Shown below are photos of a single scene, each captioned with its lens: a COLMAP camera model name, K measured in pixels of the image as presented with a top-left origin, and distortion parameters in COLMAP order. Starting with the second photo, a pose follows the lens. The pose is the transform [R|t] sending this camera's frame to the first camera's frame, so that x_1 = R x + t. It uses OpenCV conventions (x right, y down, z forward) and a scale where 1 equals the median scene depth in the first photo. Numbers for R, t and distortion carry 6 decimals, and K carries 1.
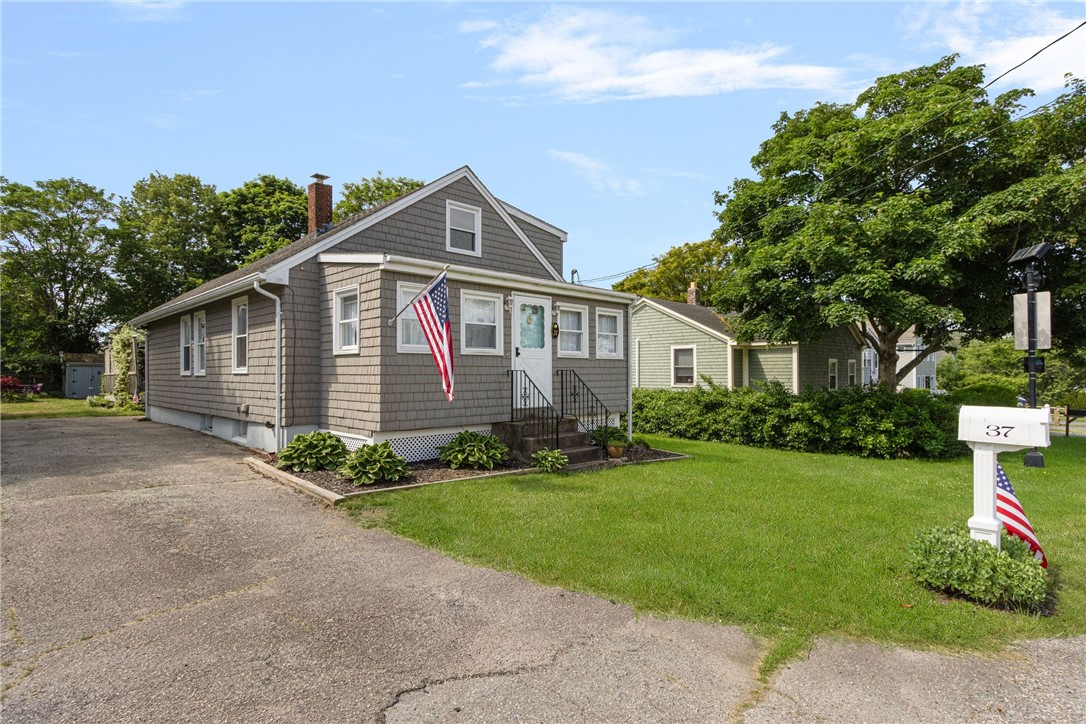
lens RADIAL K [[564.6, 0, 545.2], [0, 564.6, 366.9], [0, 0, 1]] dist [0.000380, 0.000319]
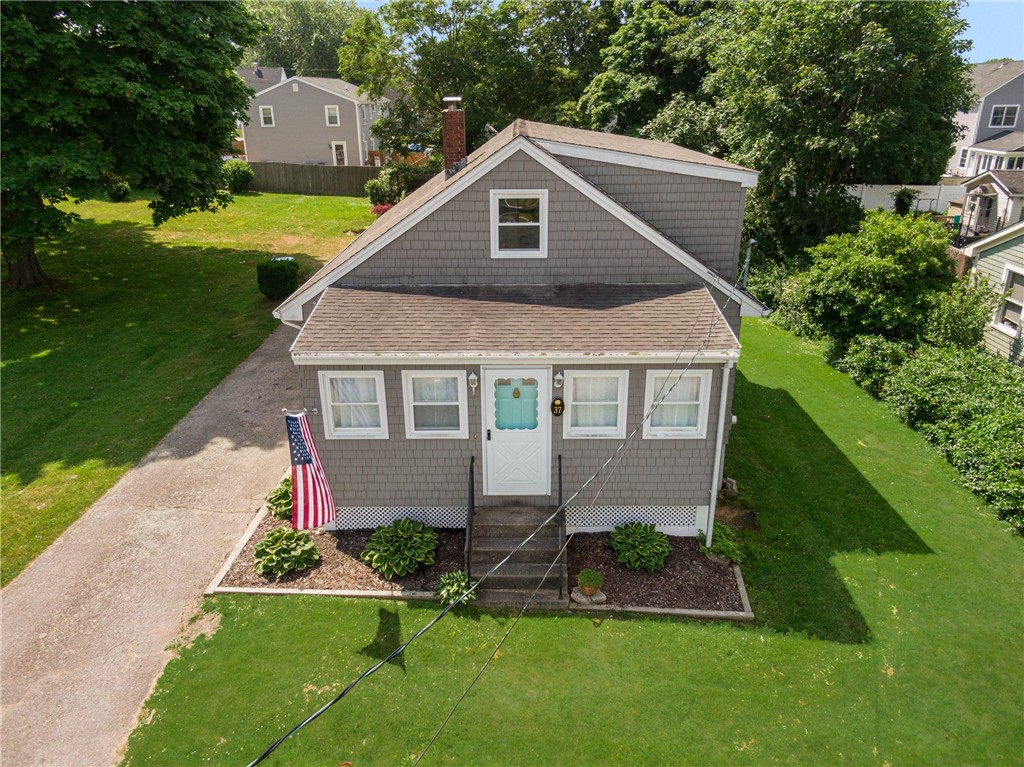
lens RADIAL K [[743.5, 0, 512.0], [0, 743.5, 383.5], [0, 0, 1]] dist [0.004674, -0.000458]
pose [[0.695746, 0.264248, -0.667916, 0.625088], [0.016476, 0.923756, 0.382628, -0.470784], [0.718099, -0.277216, 0.638345, 0.333265]]
